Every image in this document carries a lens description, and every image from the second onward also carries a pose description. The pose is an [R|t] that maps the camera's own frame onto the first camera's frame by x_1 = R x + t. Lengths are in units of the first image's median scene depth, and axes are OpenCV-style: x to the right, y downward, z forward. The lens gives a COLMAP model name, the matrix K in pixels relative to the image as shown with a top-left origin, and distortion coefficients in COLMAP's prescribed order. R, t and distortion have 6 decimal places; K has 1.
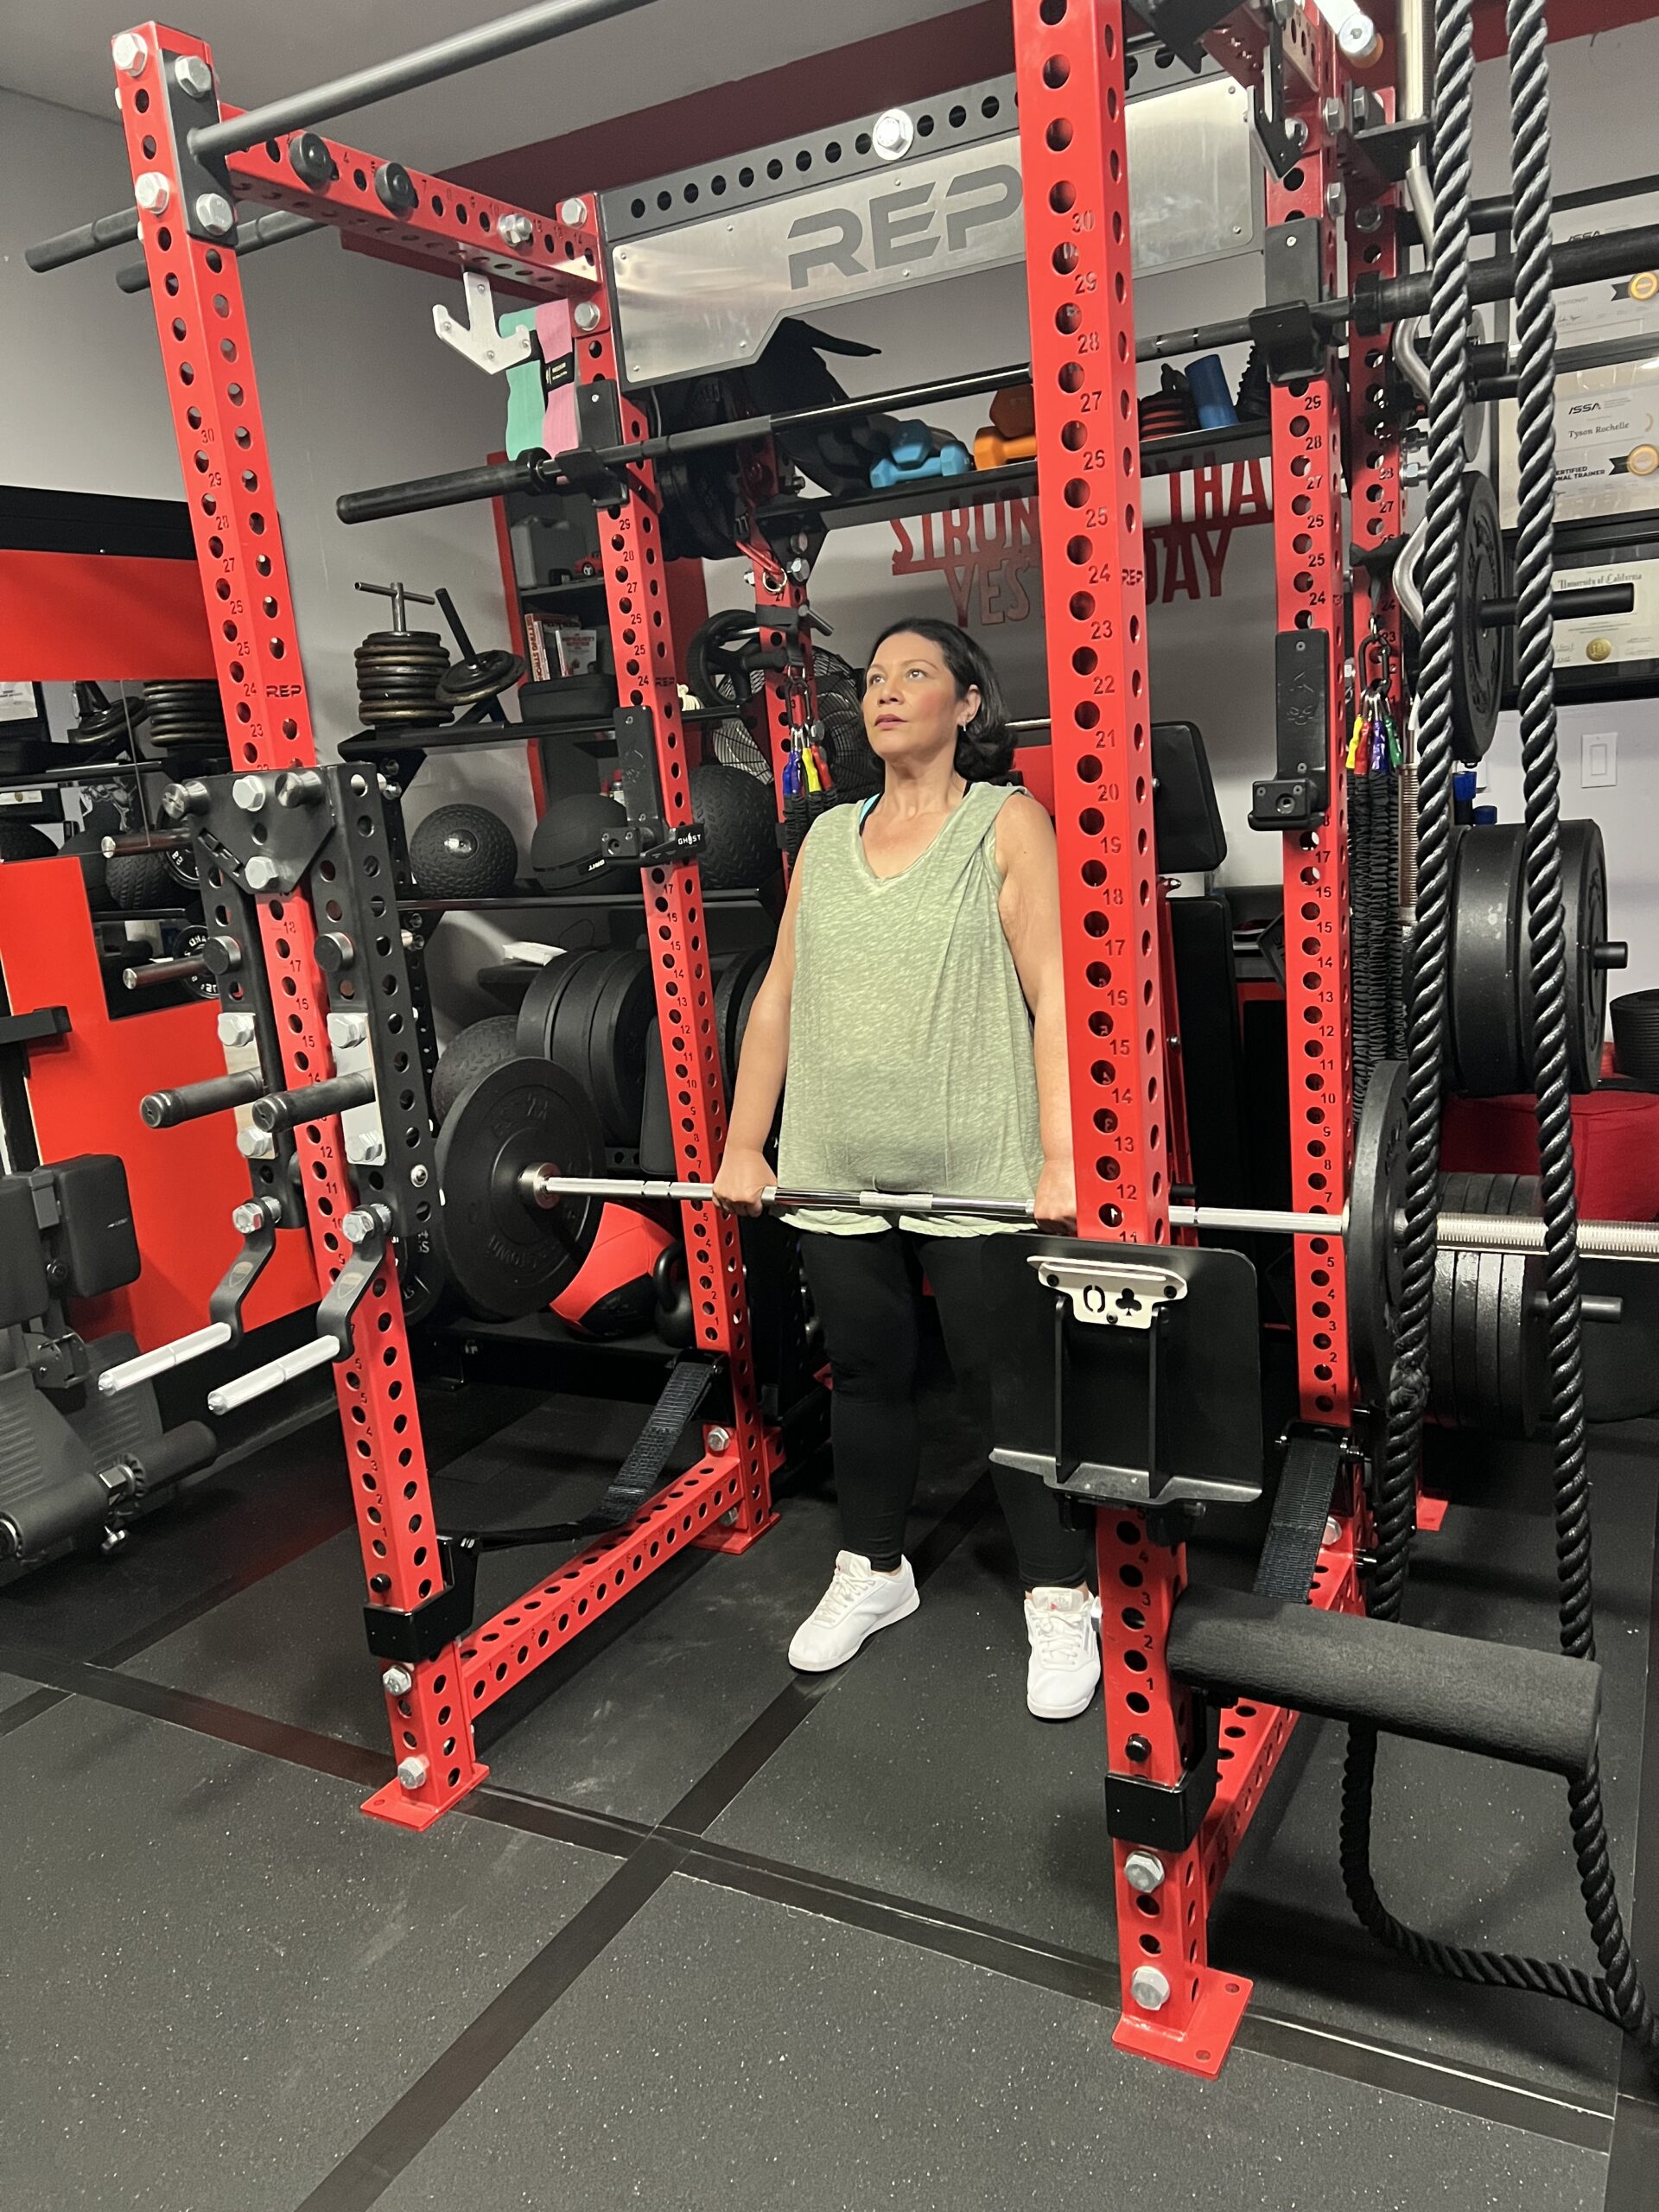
lens RADIAL K [[1662.2, 0, 844.1], [0, 1662.2, 1092.7], [0, 0, 1]] dist [0.027314, -0.031287]
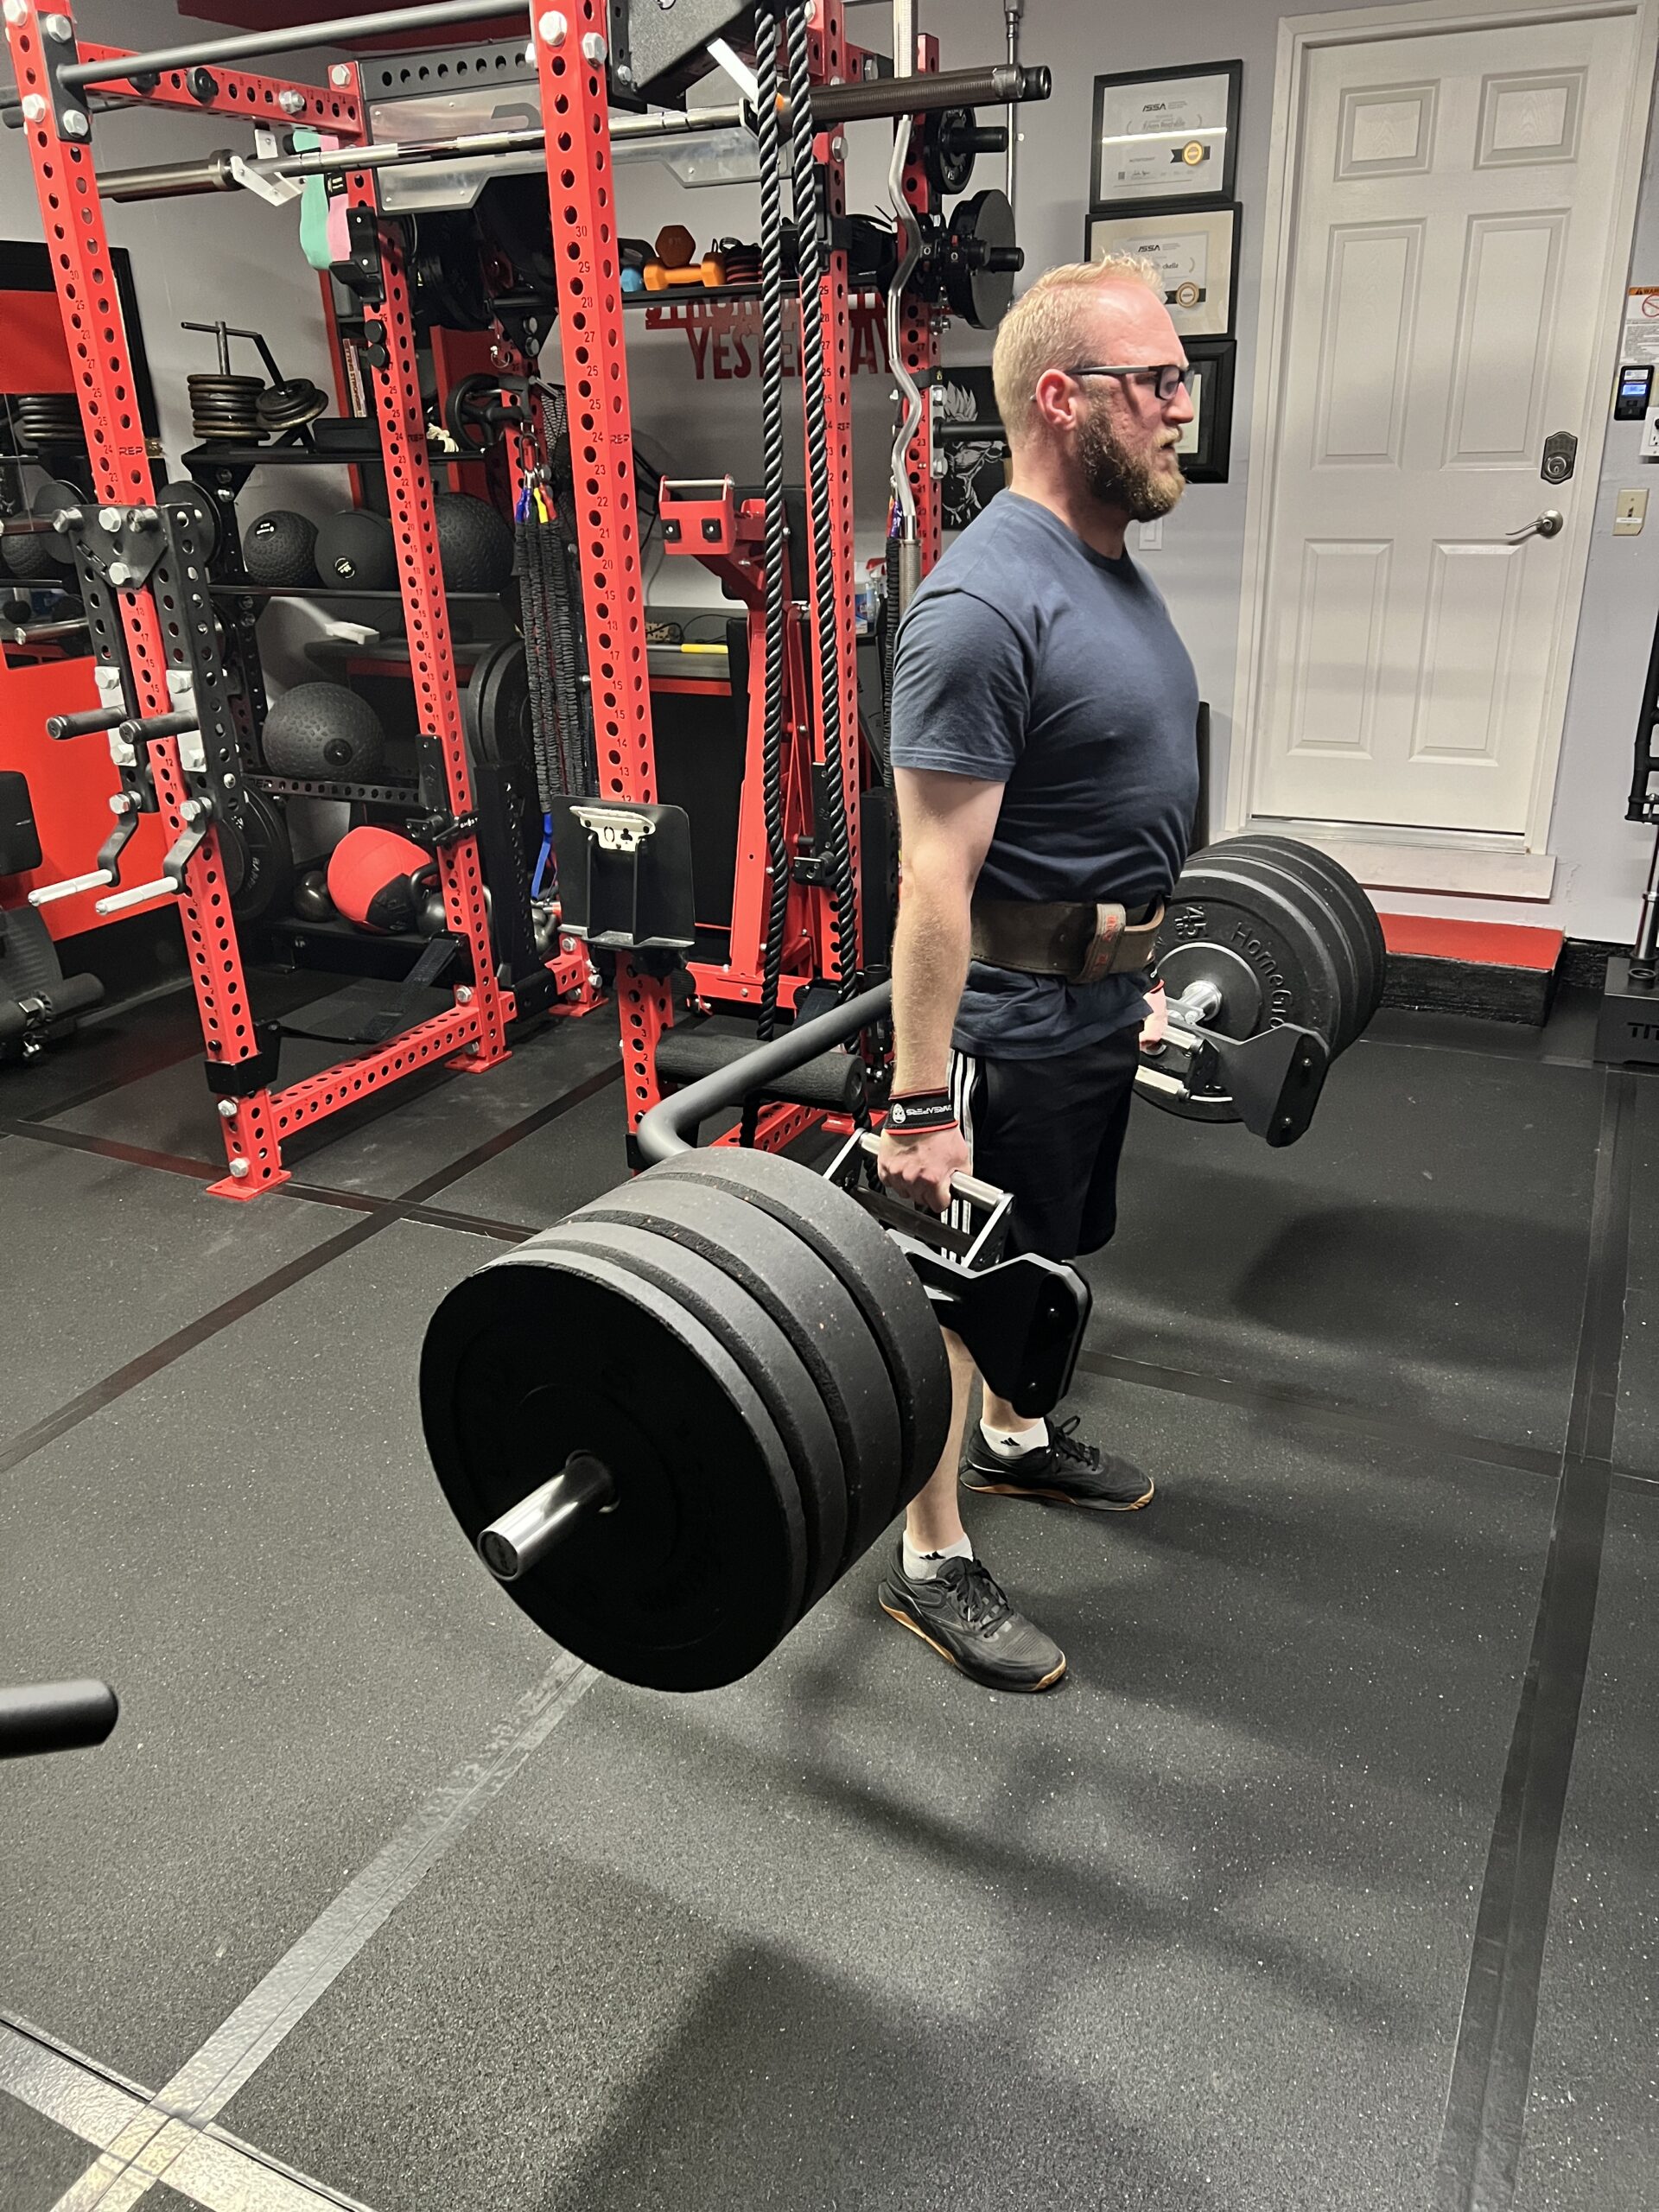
lens RADIAL K [[1662.2, 0, 853.0], [0, 1662.2, 1106.8], [0, 0, 1]] dist [0.027314, -0.031287]
pose [[0.996870, 0.034556, 0.071102, 0.207412], [-0.047061, 0.982077, 0.182510, 0.034326], [-0.063520, -0.185285, 0.980630, -0.577337]]
